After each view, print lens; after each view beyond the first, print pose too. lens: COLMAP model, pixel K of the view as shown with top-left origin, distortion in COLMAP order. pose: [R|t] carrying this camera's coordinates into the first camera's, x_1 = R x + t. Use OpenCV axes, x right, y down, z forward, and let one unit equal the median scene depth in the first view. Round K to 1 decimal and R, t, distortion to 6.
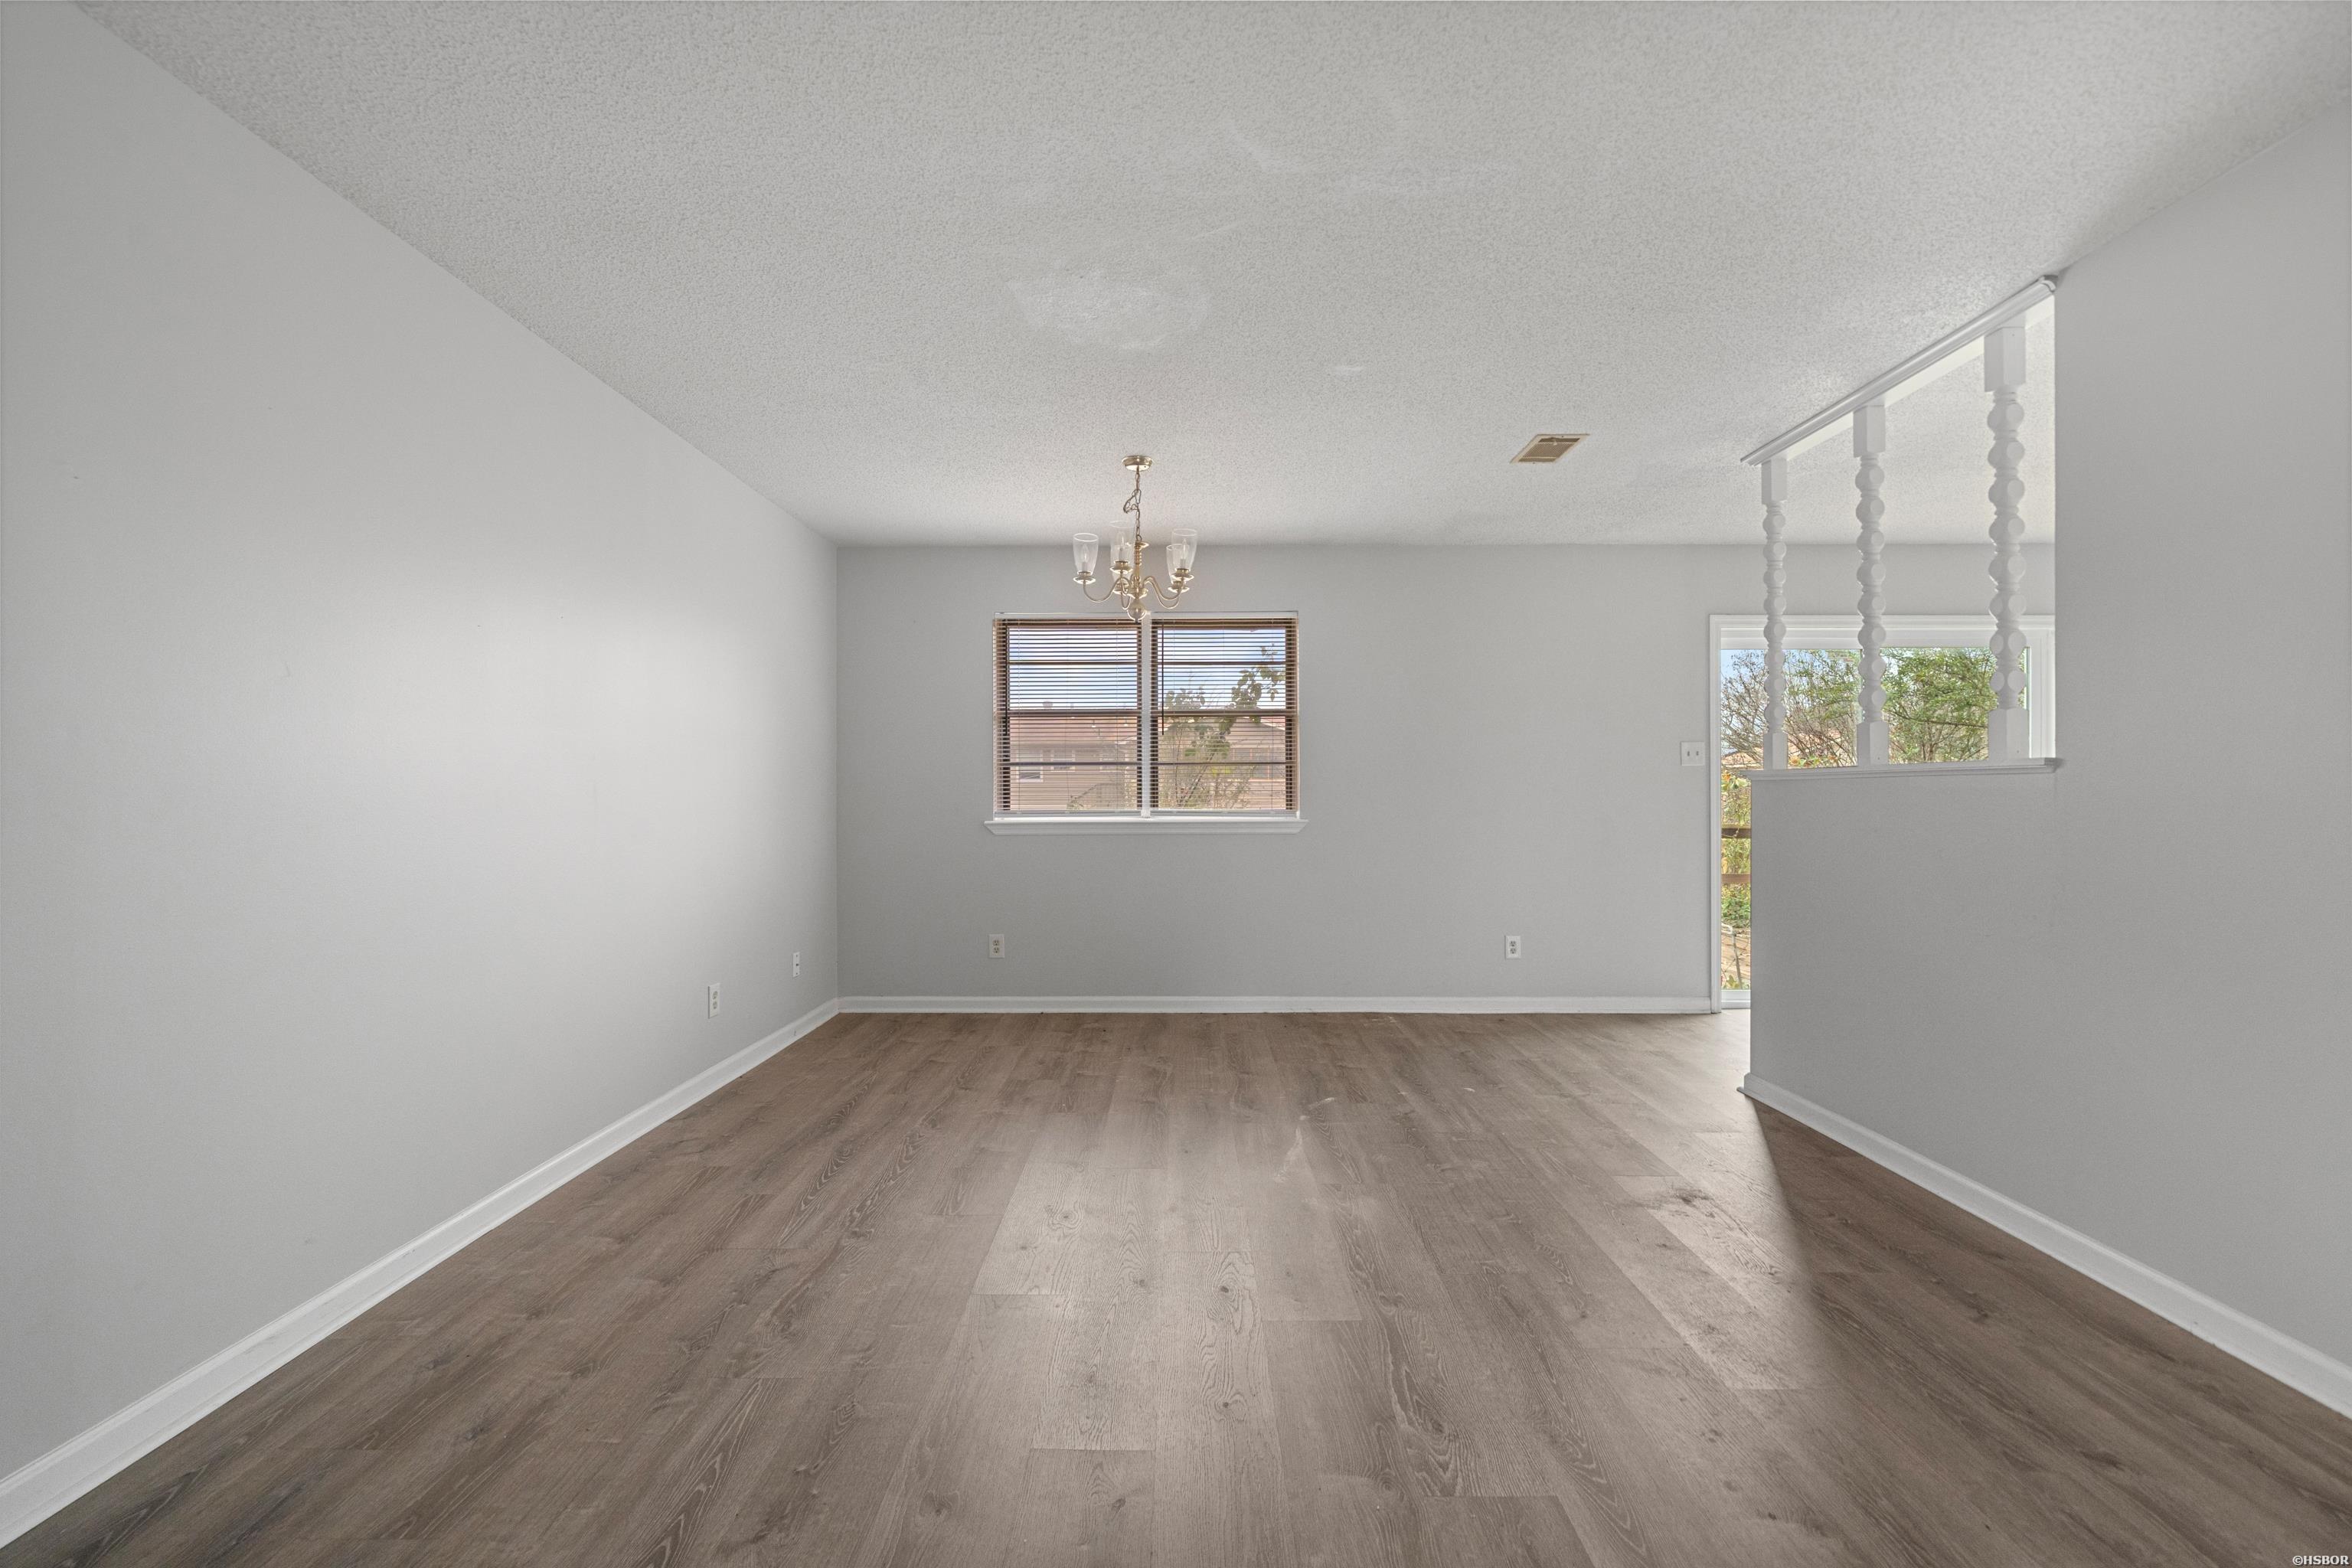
lens RADIAL K [[931.2, 0, 1176.0], [0, 931.2, 784.0], [0, 0, 1]] dist [0.001029, 0.000347]
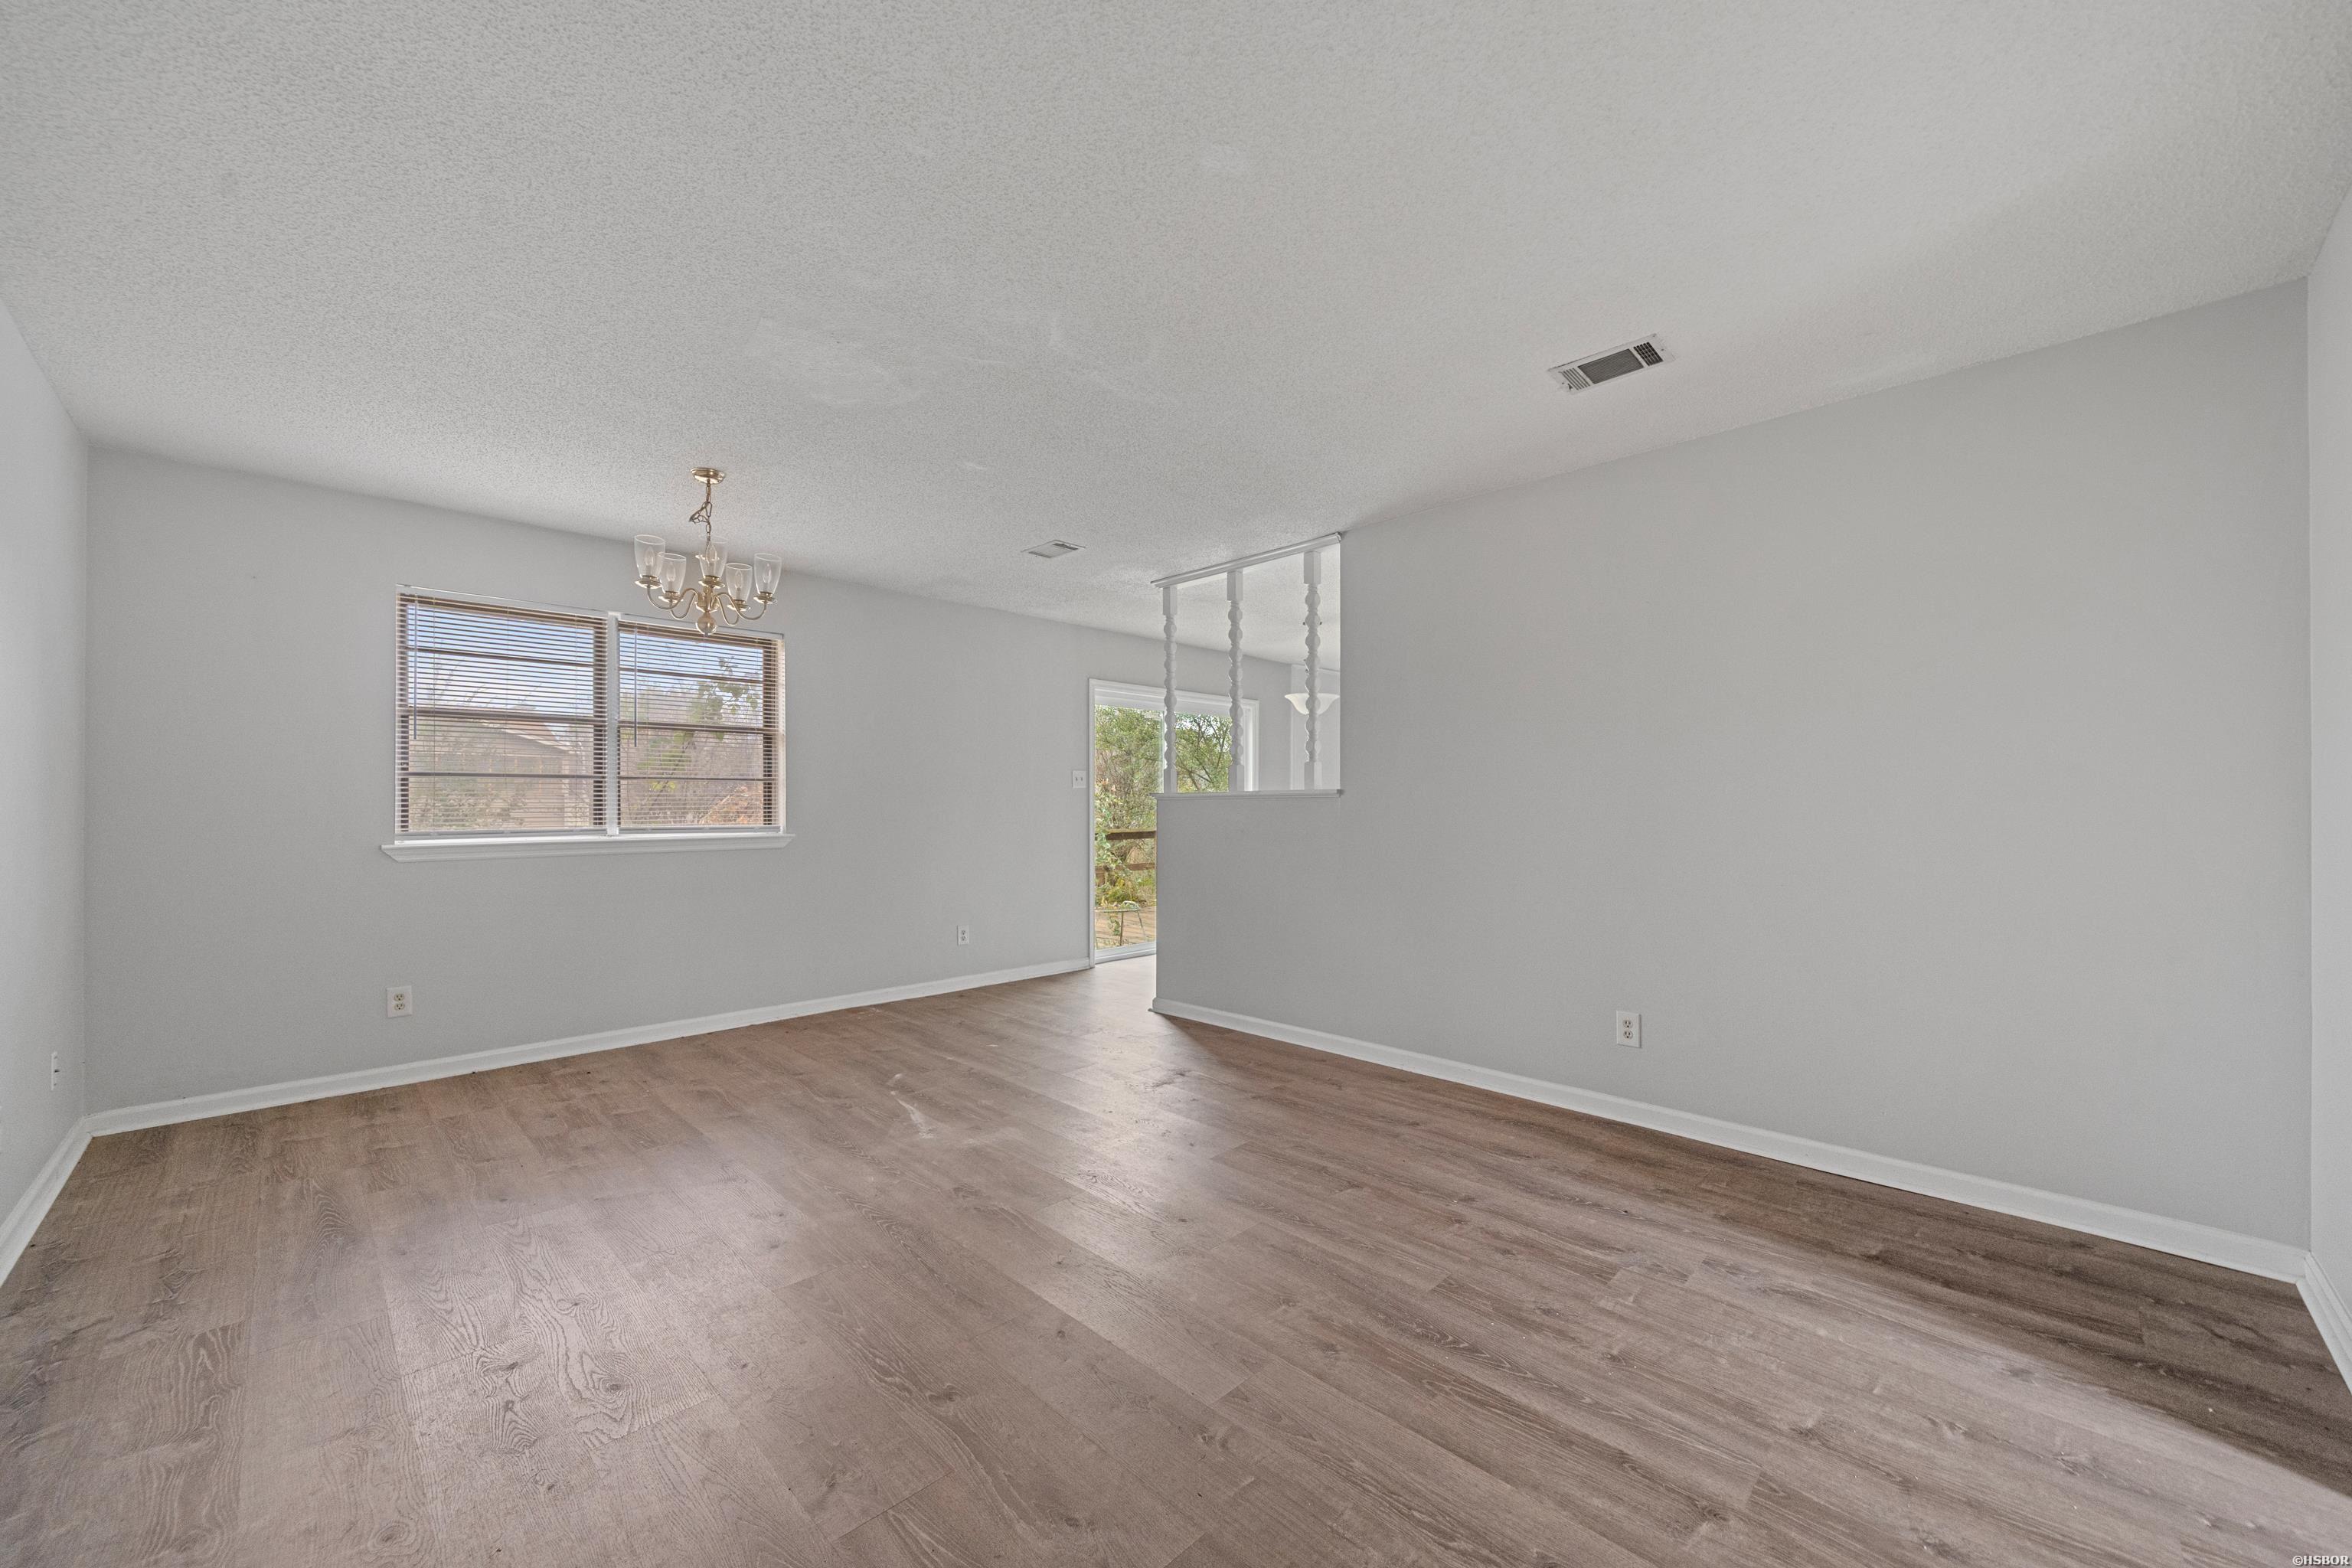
lens RADIAL K [[885.8, 0, 1176.0], [0, 885.8, 784.0], [0, 0, 1]] dist [-0.000913, 0.000046]
pose [[0.701947, 0.016579, 0.712036, -0.359222], [-0.004193, 0.999808, -0.019146, -0.000854], [-0.712217, 0.010454, 0.701881, -0.011909]]
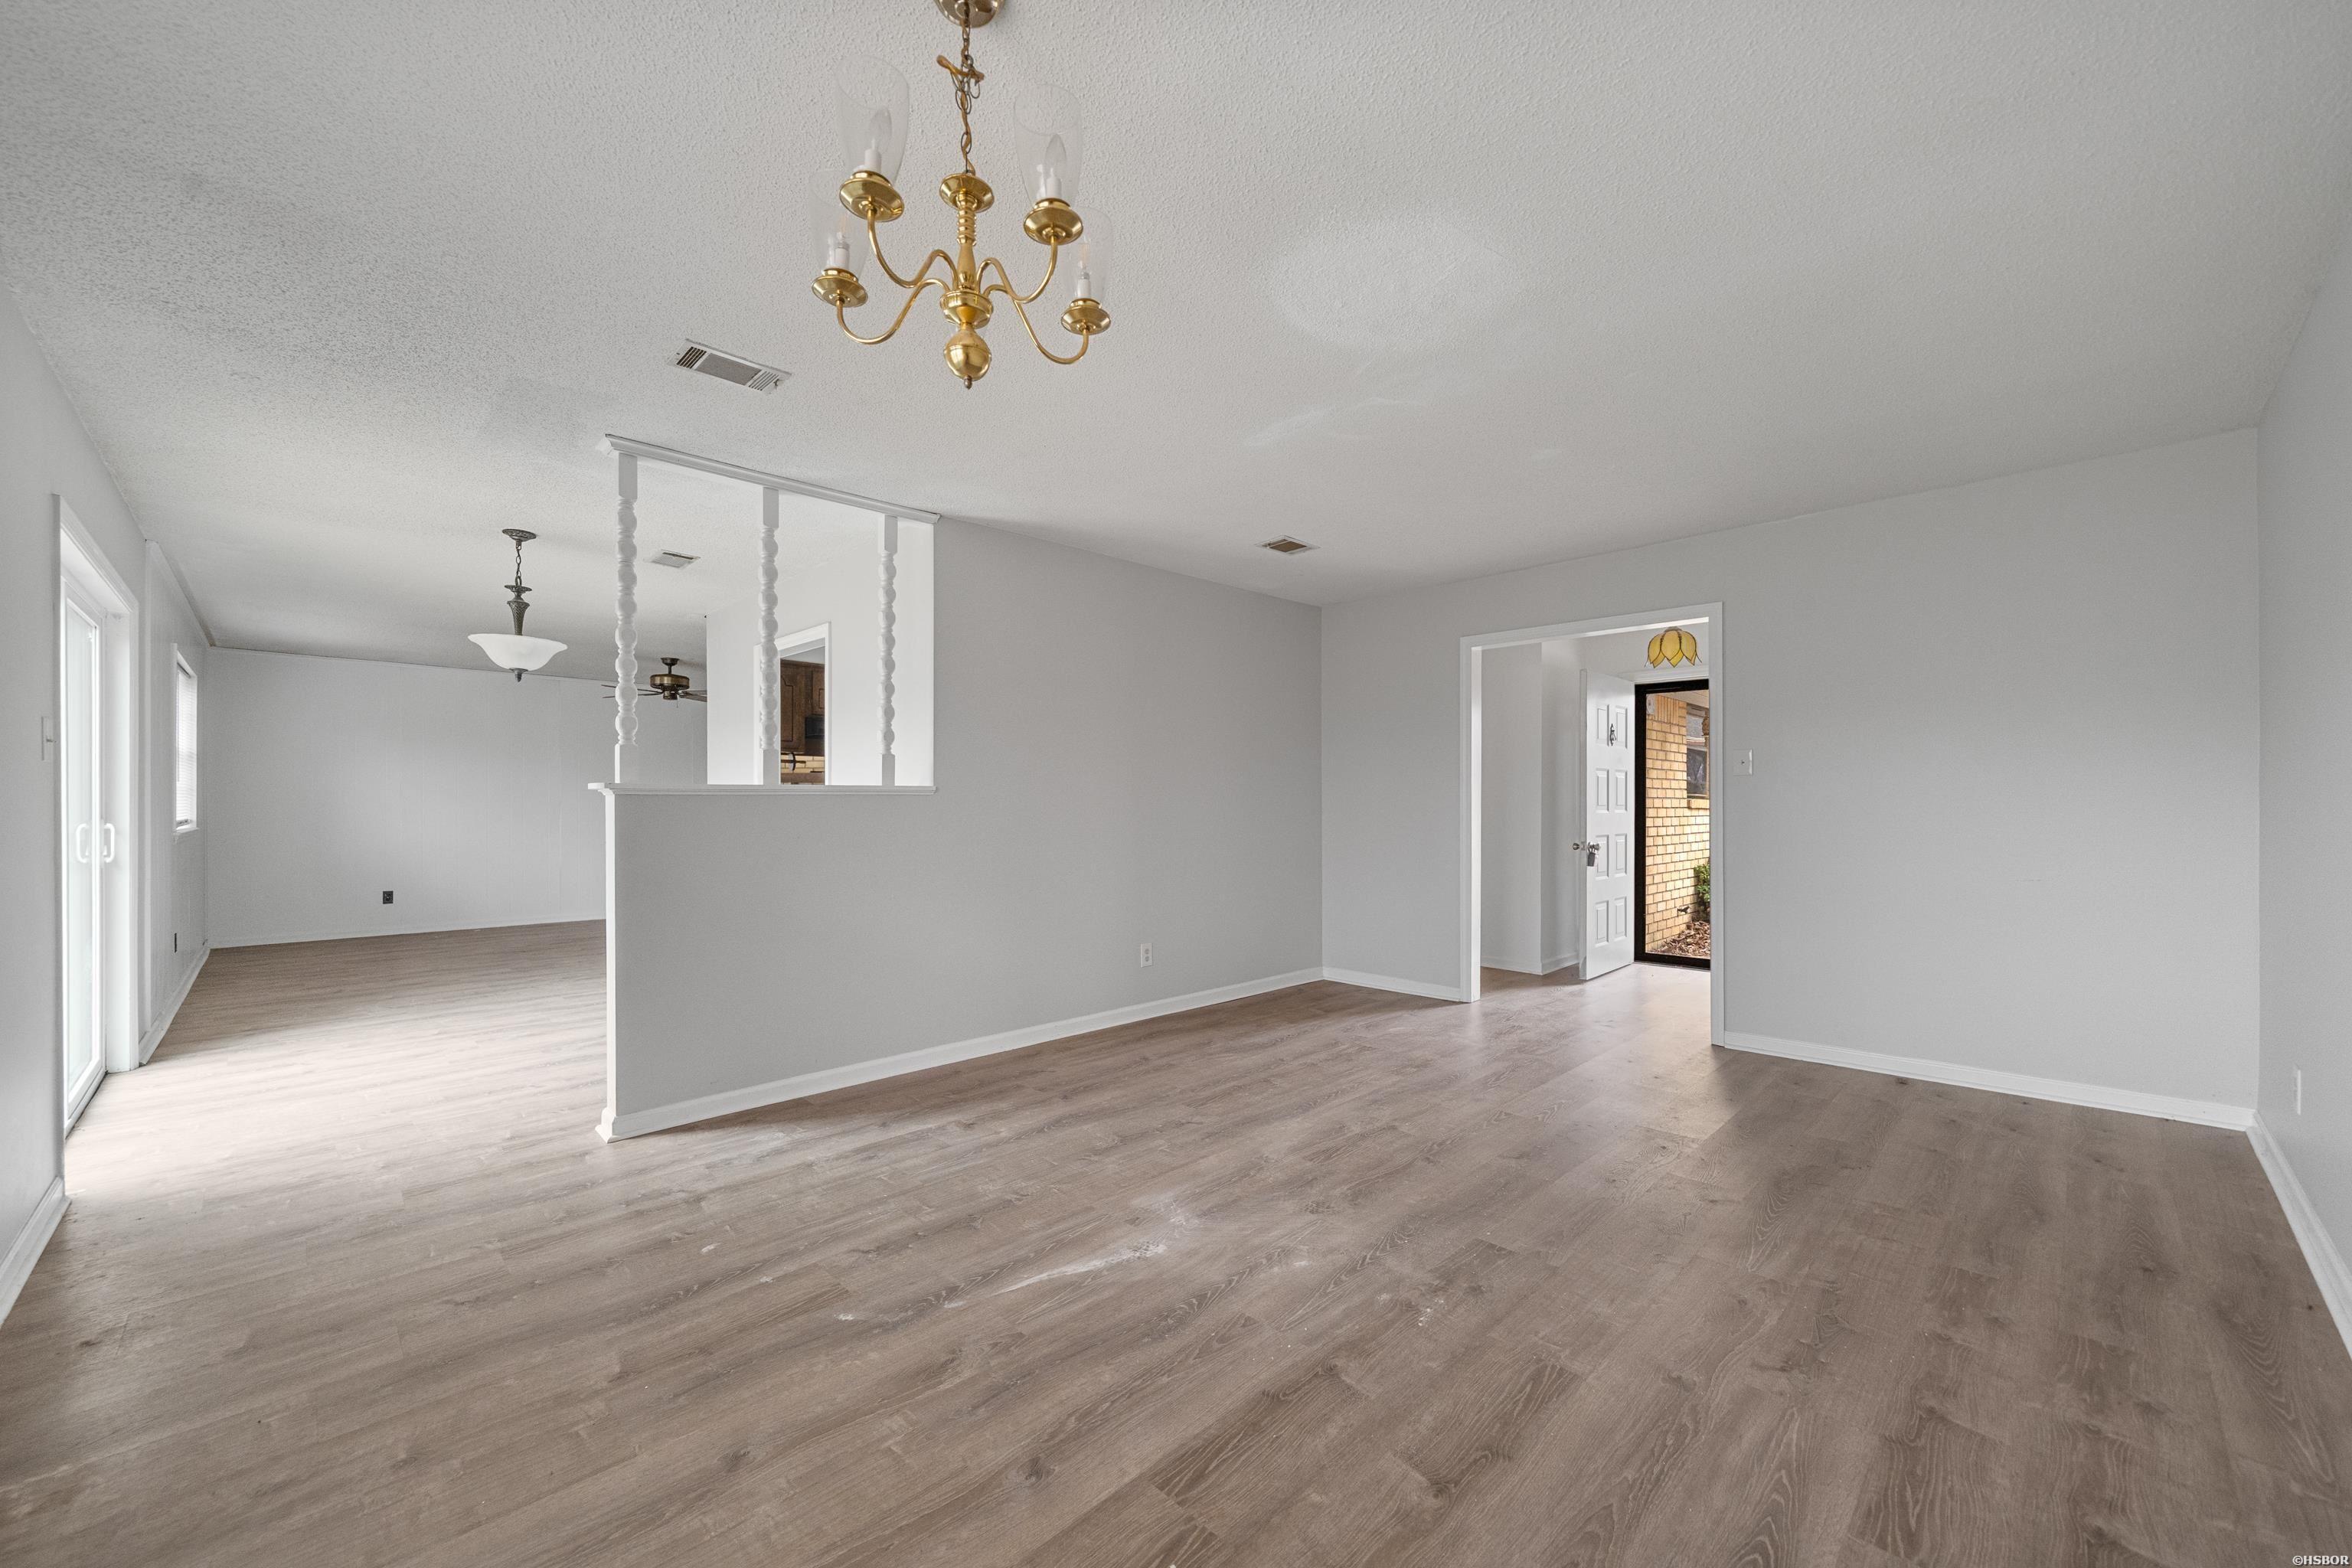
lens RADIAL K [[907.7, 0, 1163.9], [0, 907.7, 801.6], [0, 0, 1]] dist [0.001210, 0.000120]
pose [[-0.697614, 0.002674, 0.716469, -0.383797], [-0.001466, 0.999986, -0.005159, 0.006000], [-0.716472, -0.004649, -0.697600, 1.206602]]
